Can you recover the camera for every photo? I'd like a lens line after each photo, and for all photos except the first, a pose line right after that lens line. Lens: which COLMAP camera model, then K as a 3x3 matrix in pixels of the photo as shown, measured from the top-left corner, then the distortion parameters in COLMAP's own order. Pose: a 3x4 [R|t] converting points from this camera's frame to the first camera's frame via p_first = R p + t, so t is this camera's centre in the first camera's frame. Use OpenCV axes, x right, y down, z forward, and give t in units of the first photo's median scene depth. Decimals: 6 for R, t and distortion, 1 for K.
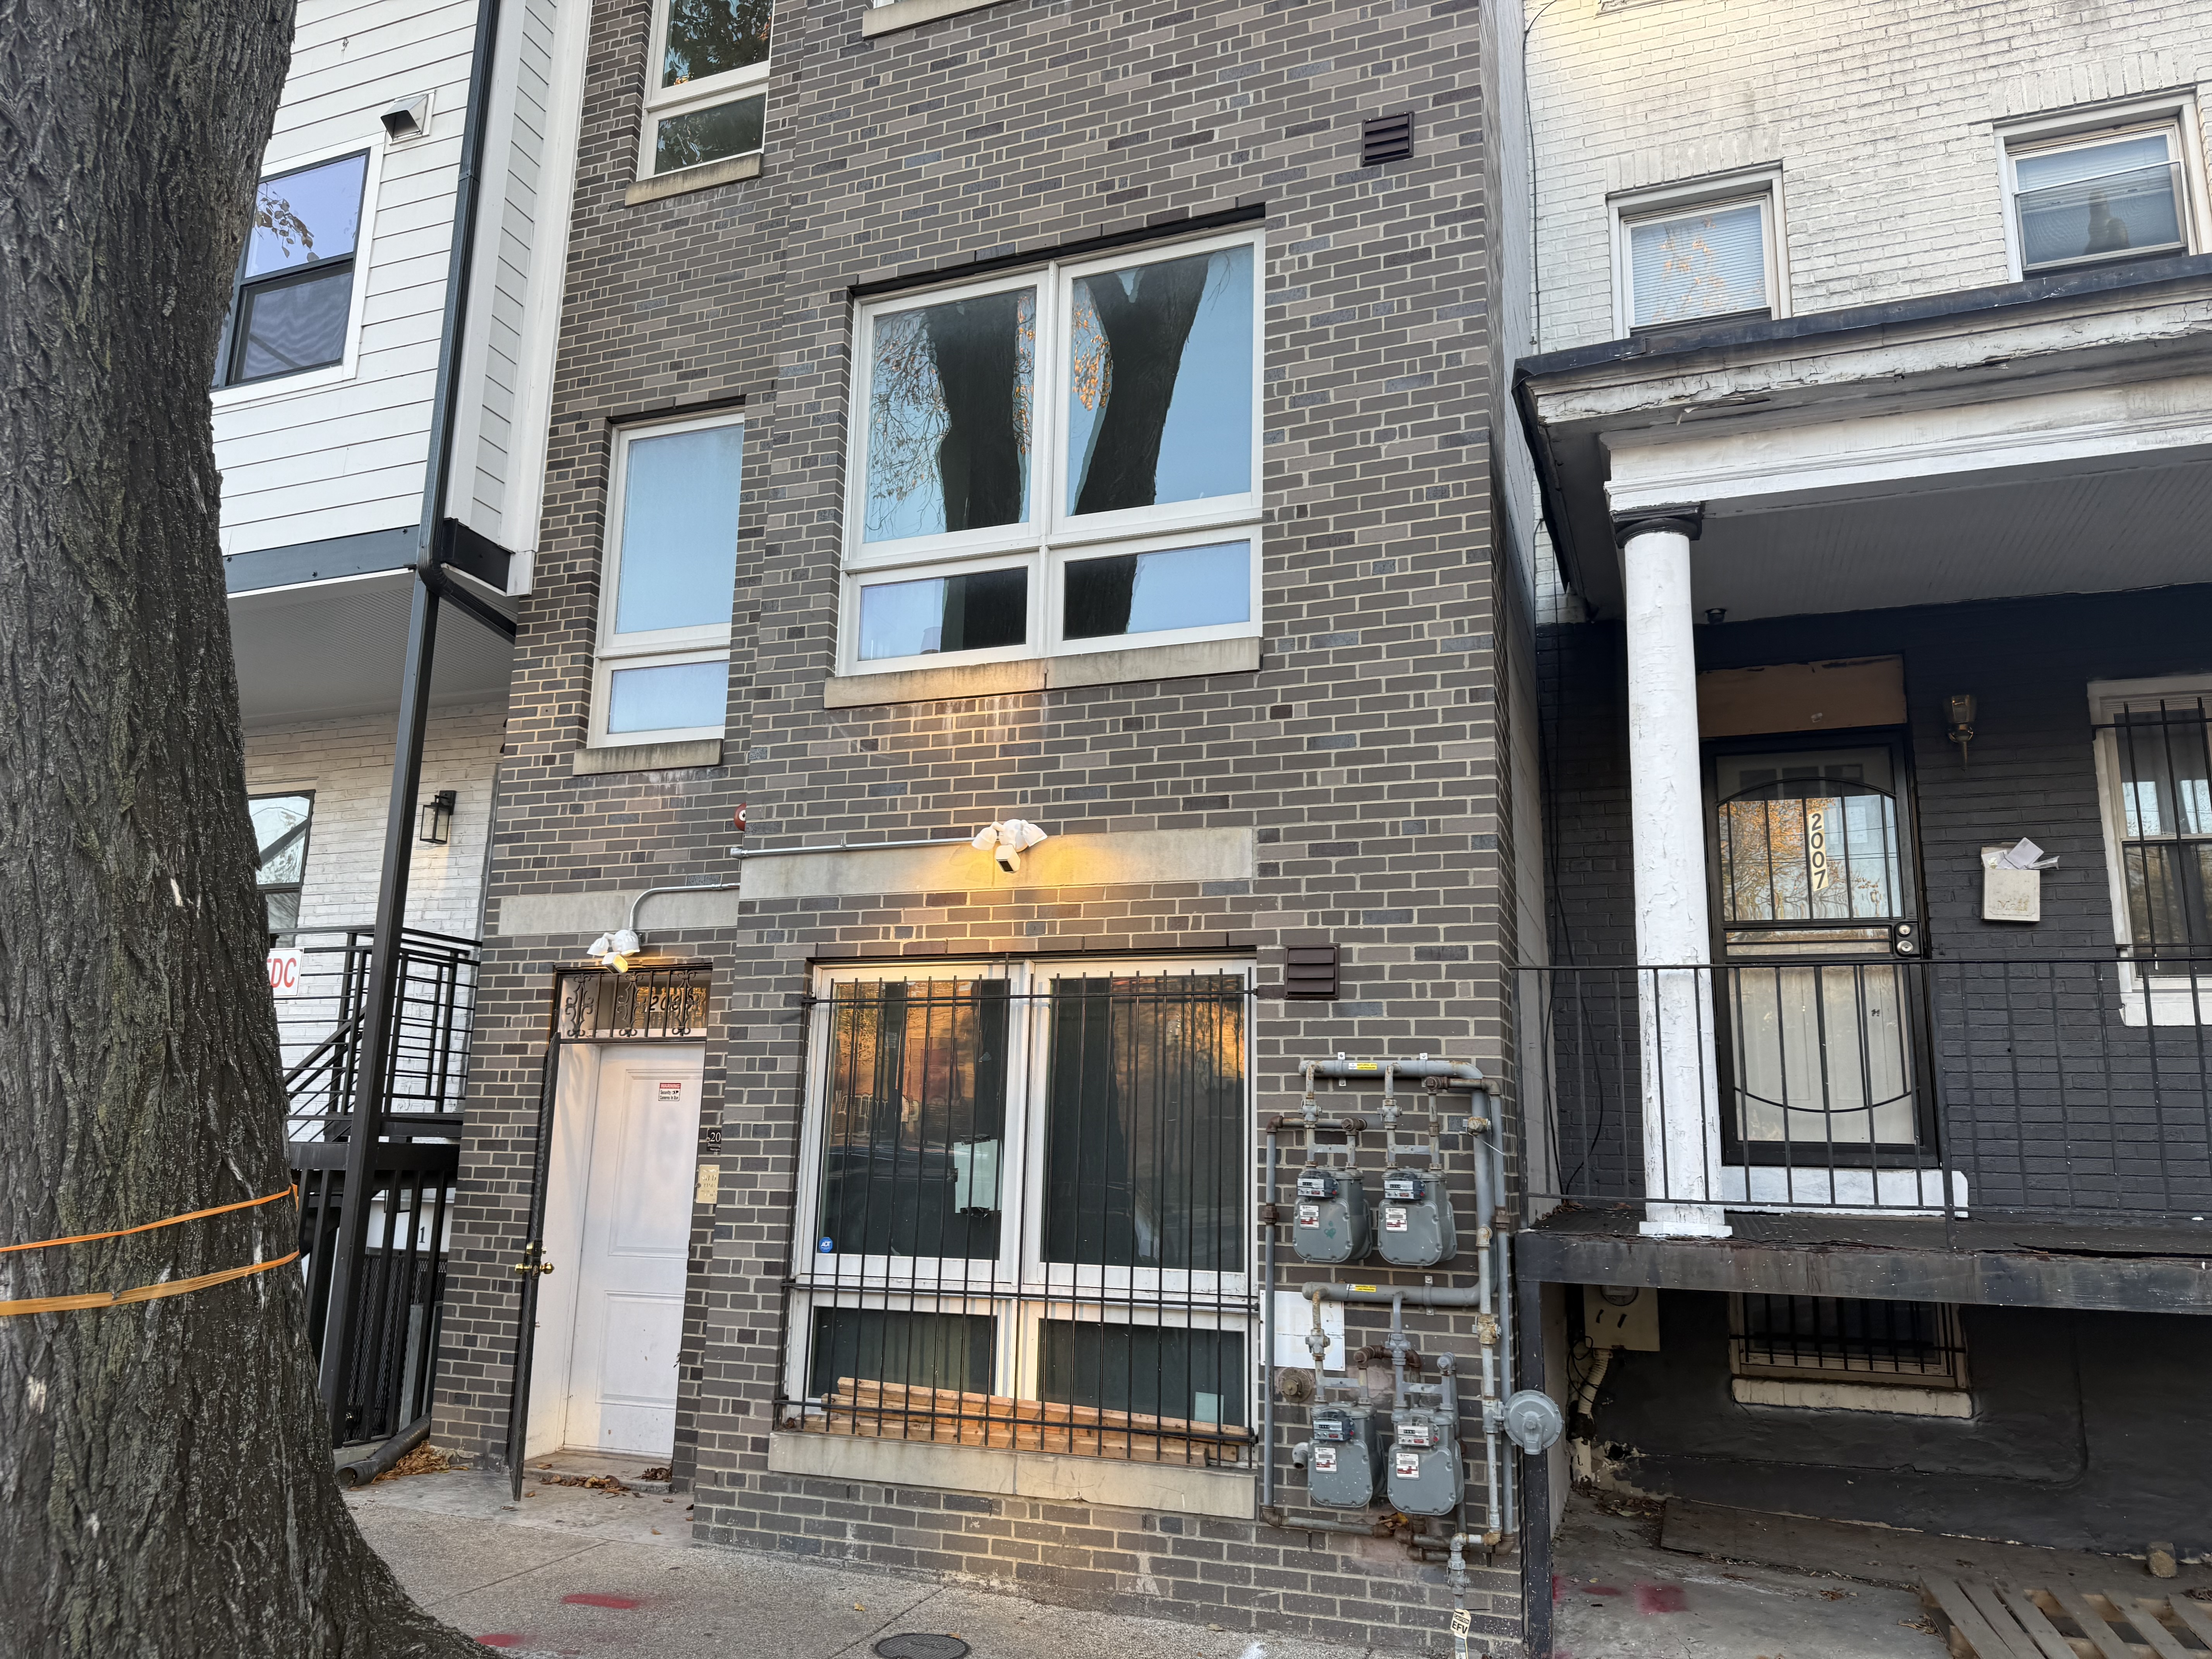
lens RADIAL K [[1556.0, 0, 1111.7], [0, 1556.0, 816.1], [0, 0, 1]] dist [0.179992, -0.366824]
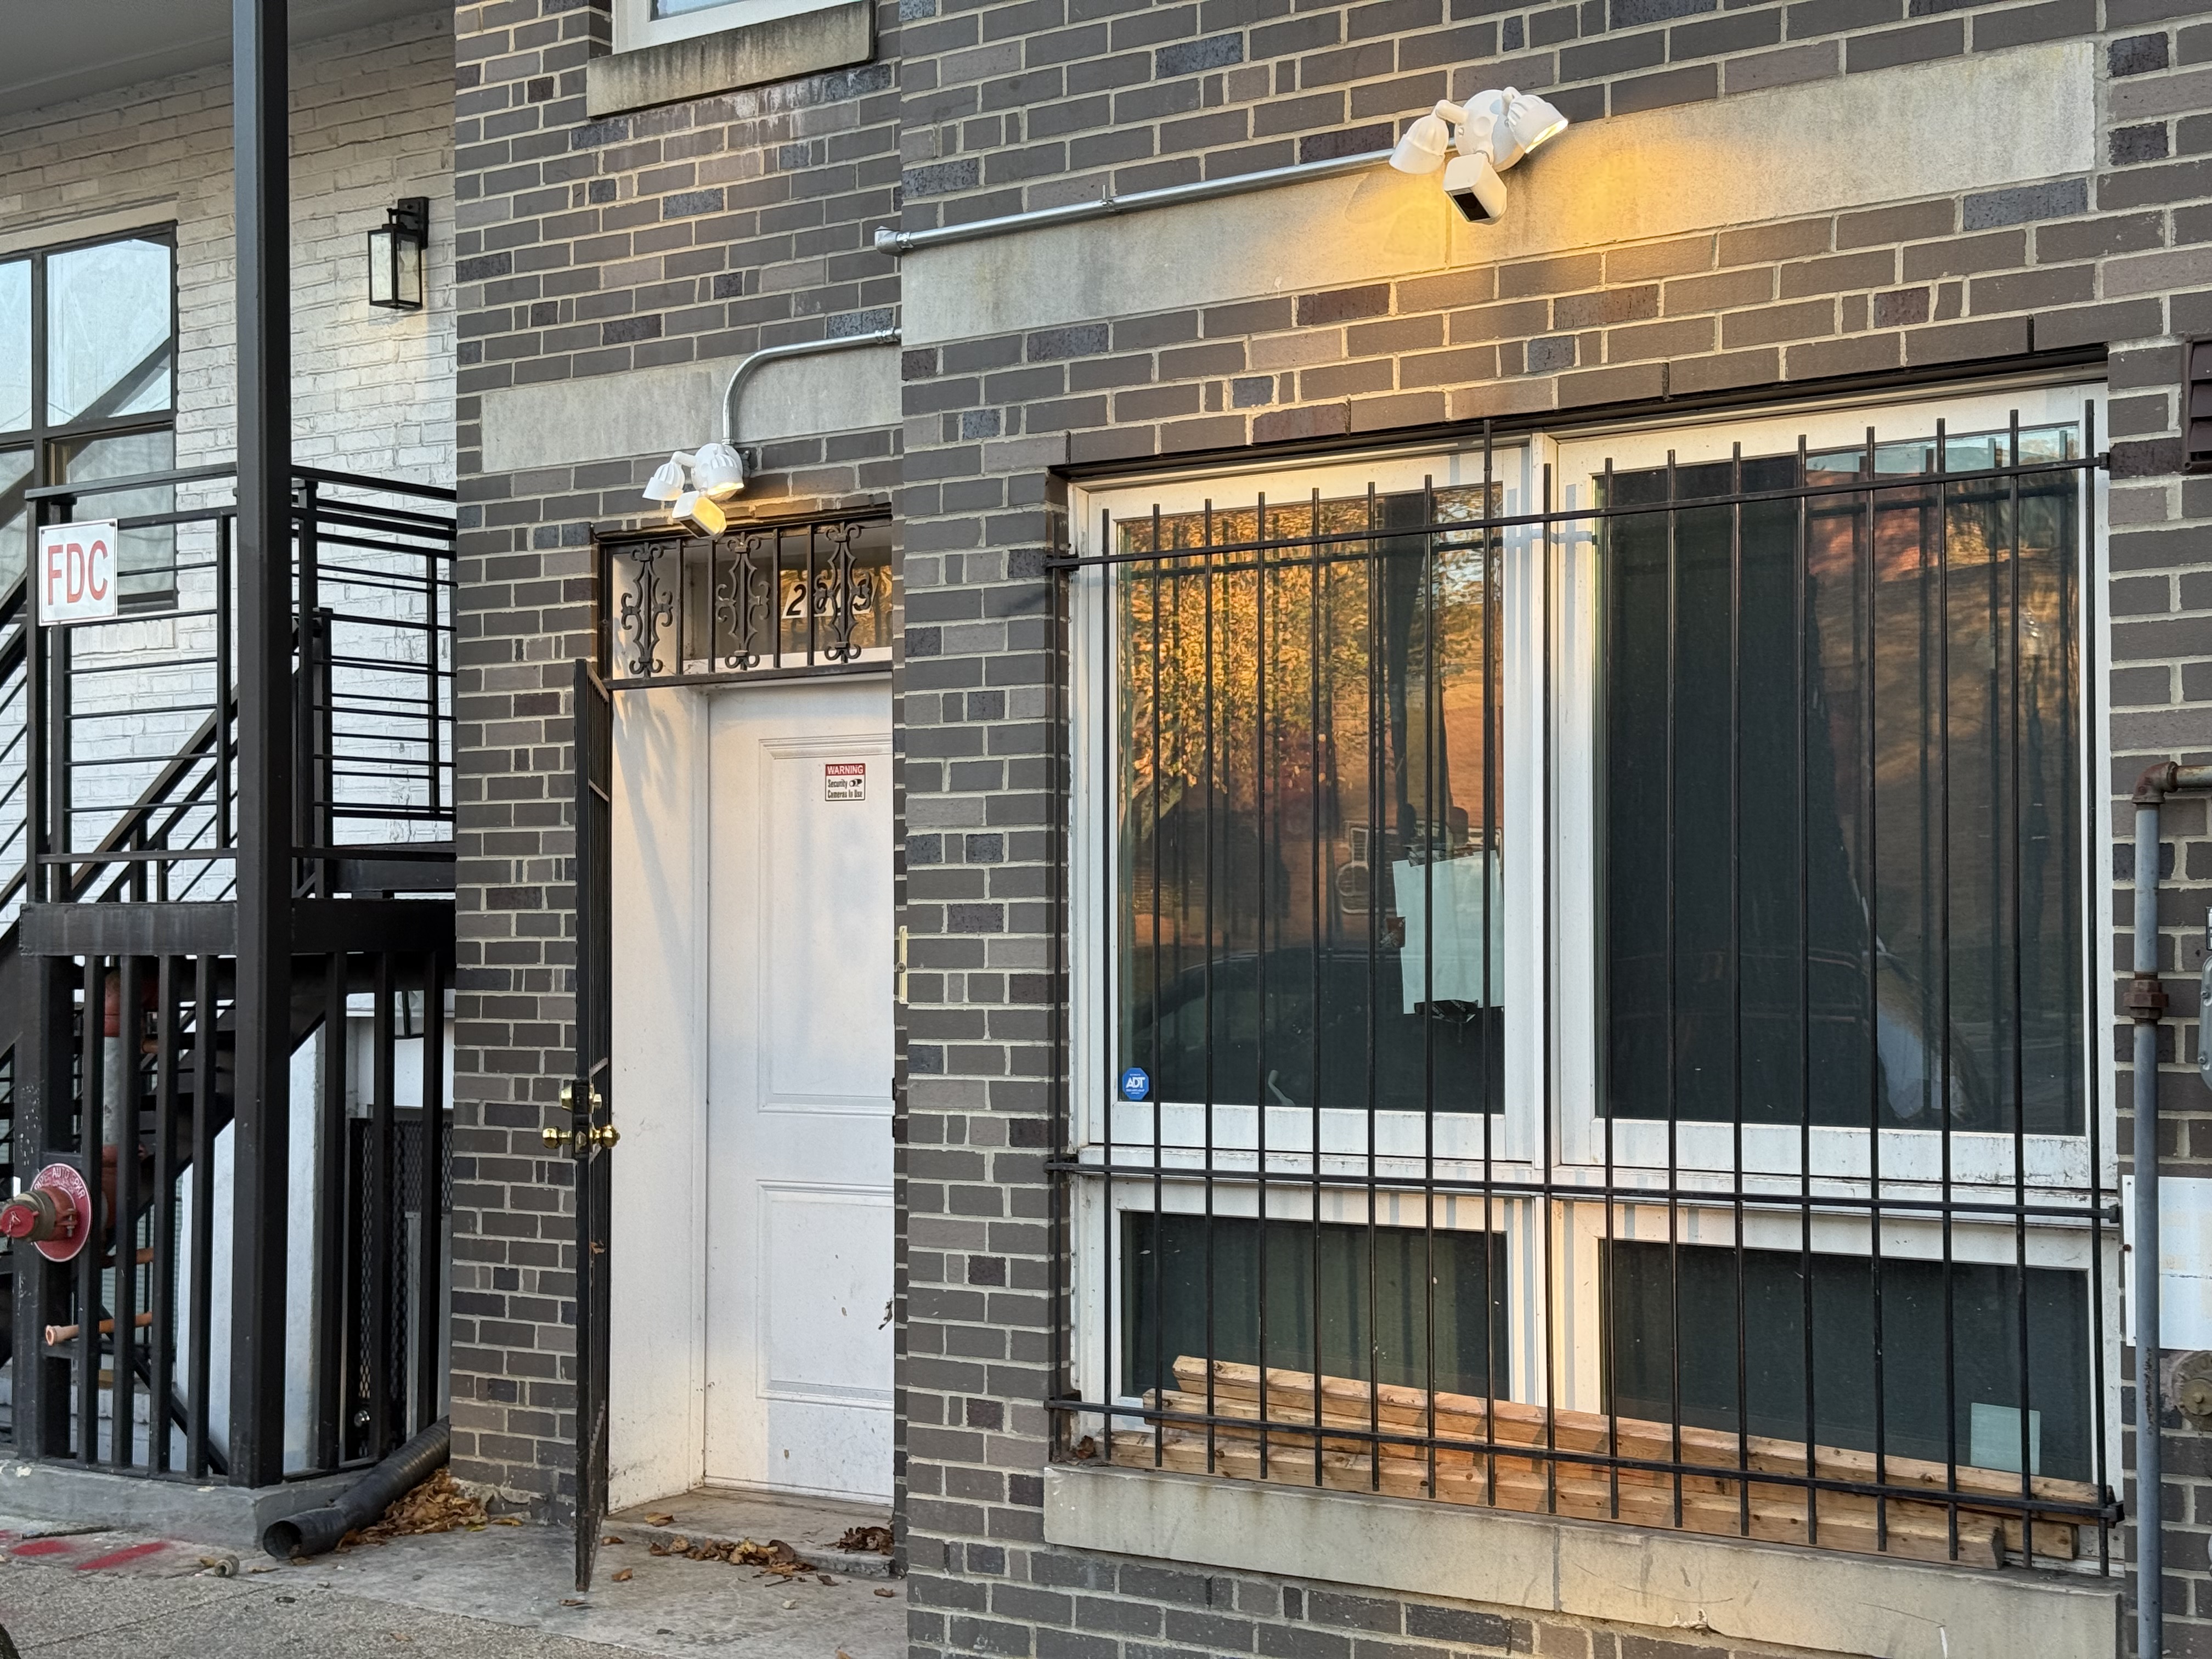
lens RADIAL K [[3156.5, 0, 1108.5], [0, 3156.5, 856.7], [0, 0, 1]] dist [0.200135, -0.452616]
pose [[0.968184, -0.032940, -0.248061, 0.041885], [0.078765, 0.981026, 0.177153, 0.042693], [0.237519, -0.191055, 0.952409, 0.133797]]
